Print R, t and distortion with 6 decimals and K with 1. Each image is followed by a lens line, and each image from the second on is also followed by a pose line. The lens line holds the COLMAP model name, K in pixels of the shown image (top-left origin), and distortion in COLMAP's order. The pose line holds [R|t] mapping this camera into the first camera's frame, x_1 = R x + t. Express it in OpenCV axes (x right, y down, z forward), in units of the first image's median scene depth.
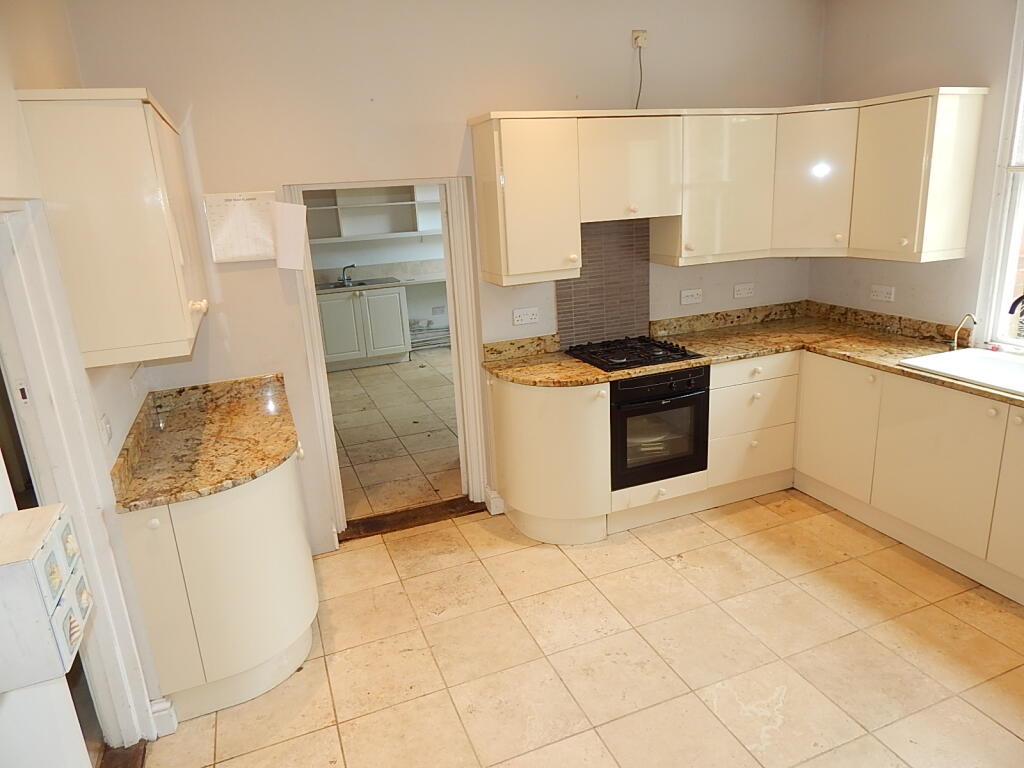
lens RADIAL K [[677.6, 0, 510.0], [0, 677.6, 381.9], [0, 0, 1]] dist [-0.007359, -0.000196]
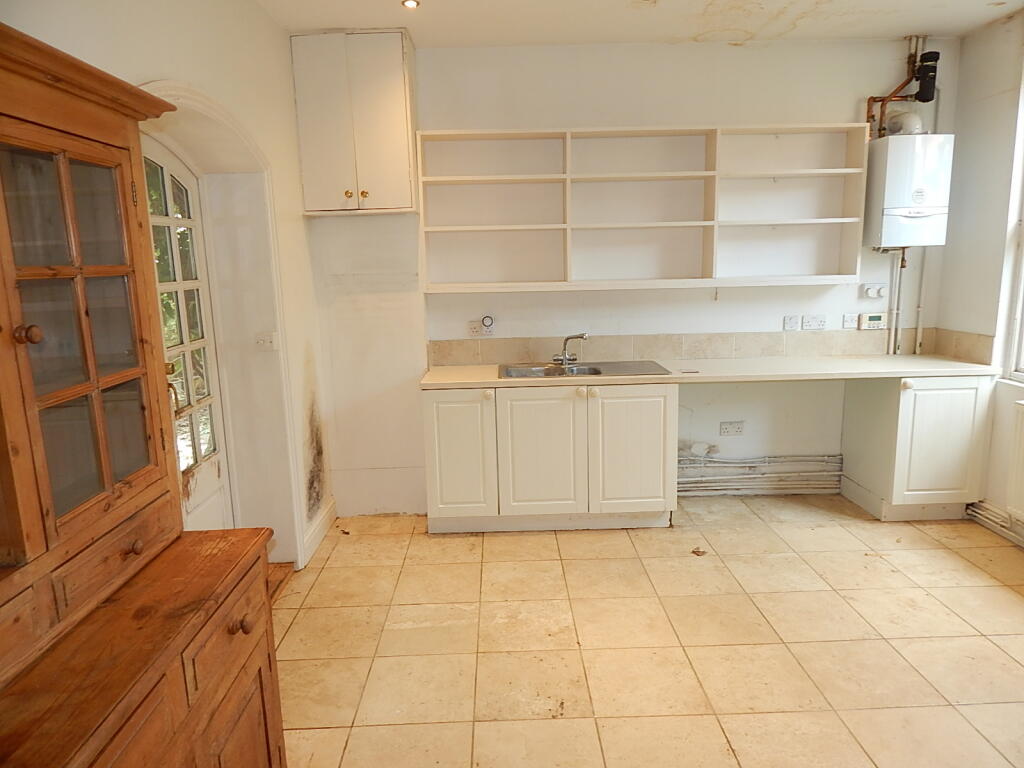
lens RADIAL K [[677.6, 0, 514.4], [0, 677.6, 385.1], [0, 0, 1]] dist [-0.007359, -0.000196]
pose [[0.940100, 0.091935, -0.328267, -0.103900], [-0.120354, 0.990448, -0.067284, -0.090971], [0.318945, 0.102762, 0.942186, 0.486566]]
